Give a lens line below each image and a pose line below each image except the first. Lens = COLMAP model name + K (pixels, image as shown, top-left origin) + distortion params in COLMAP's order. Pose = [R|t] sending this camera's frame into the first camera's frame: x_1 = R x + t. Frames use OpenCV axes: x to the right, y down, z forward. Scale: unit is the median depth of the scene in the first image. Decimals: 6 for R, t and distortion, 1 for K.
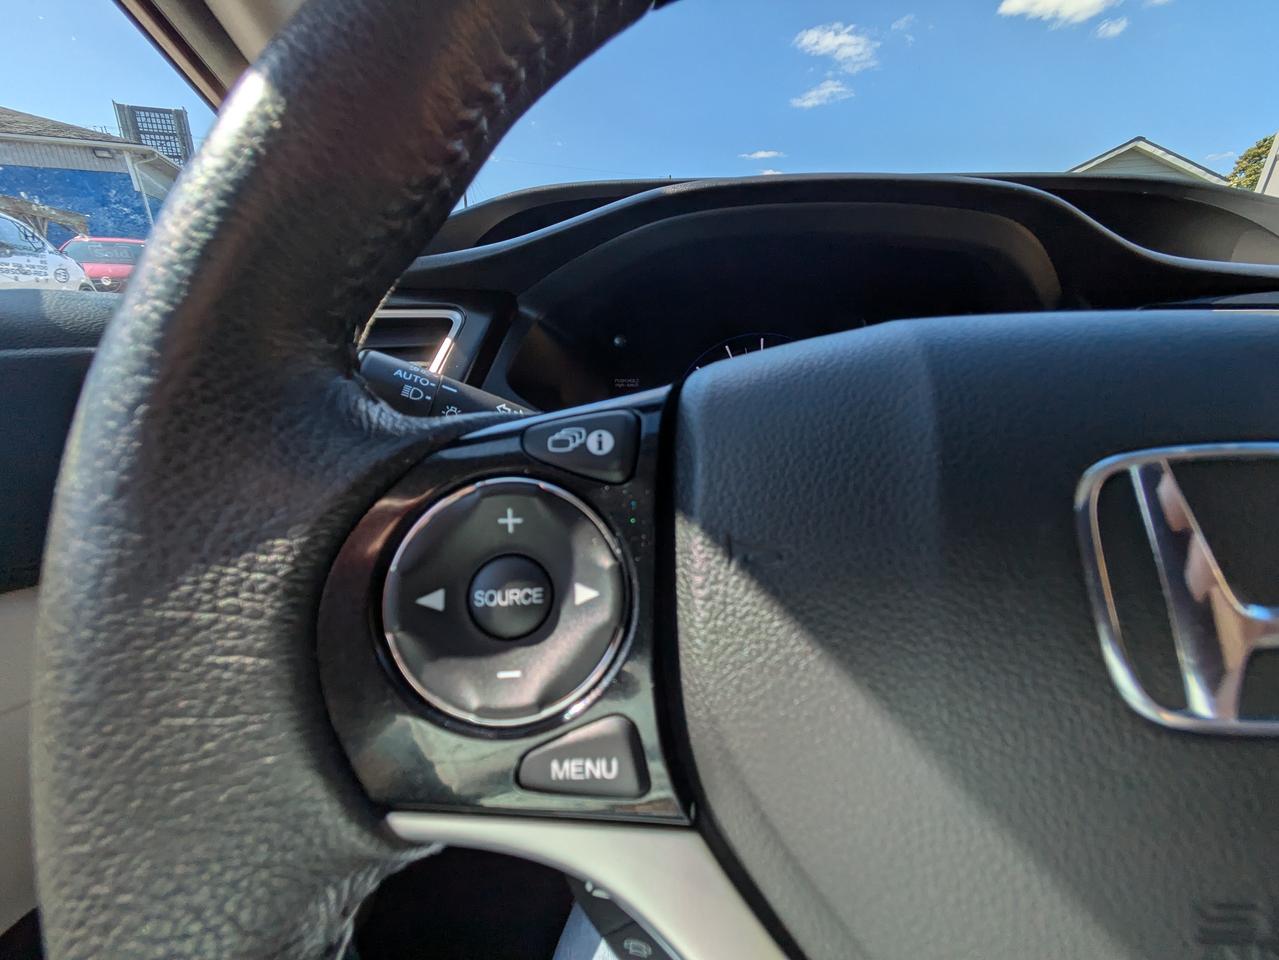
lens RADIAL K [[505.1, 0, 641.3], [0, 505.1, 482.3], [0, 0, 1]] dist [0.021582, -0.006799]
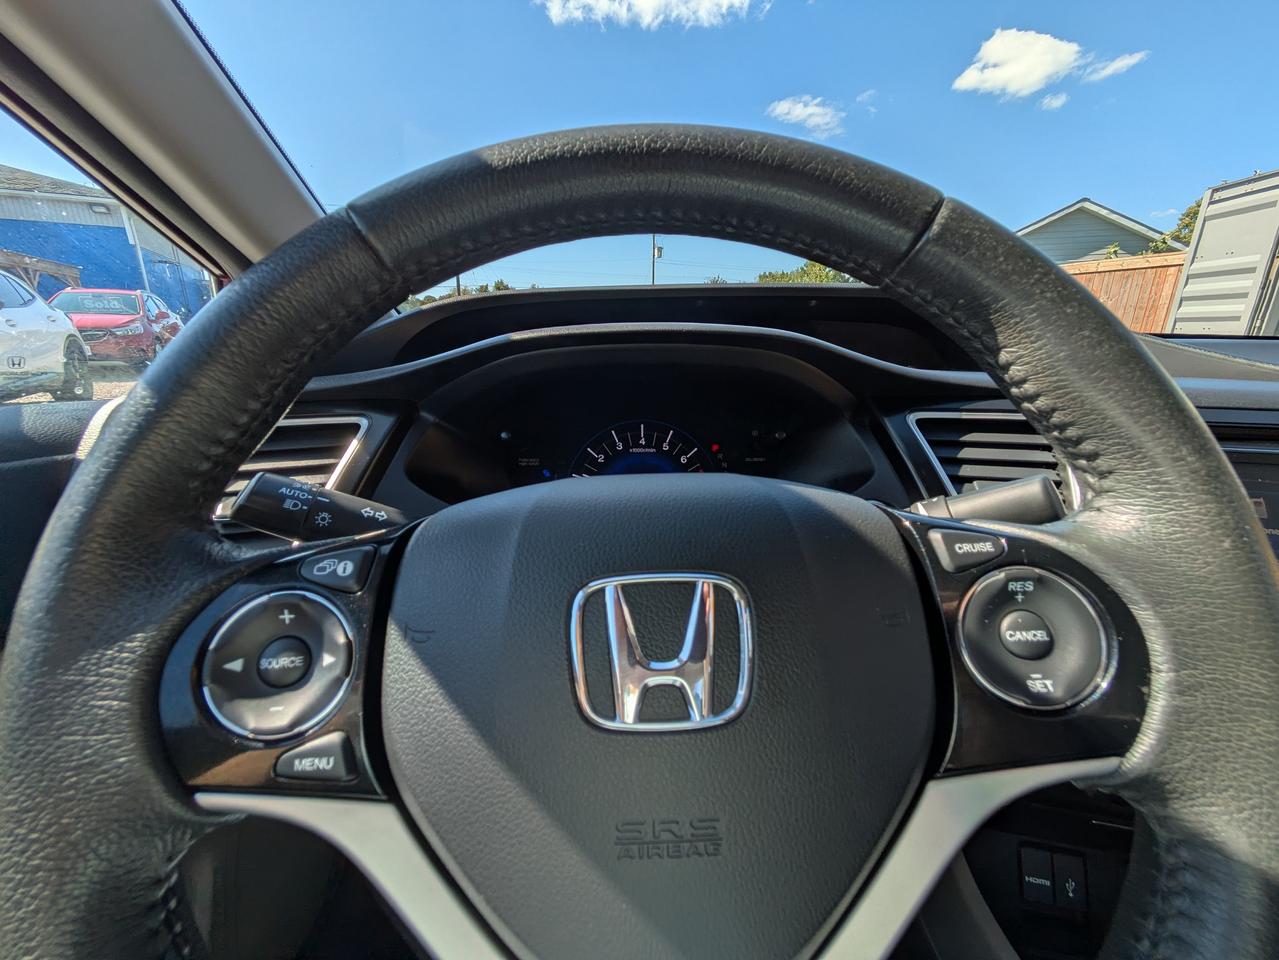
lens RADIAL K [[505.1, 0, 641.3], [0, 505.1, 482.3], [0, 0, 1]] dist [0.021582, -0.006799]
pose [[0.999649, -0.012035, 0.023618, 1.081355], [0.013928, 0.996559, -0.081702, -0.261361], [-0.022554, 0.082002, 0.996377, -0.934166]]
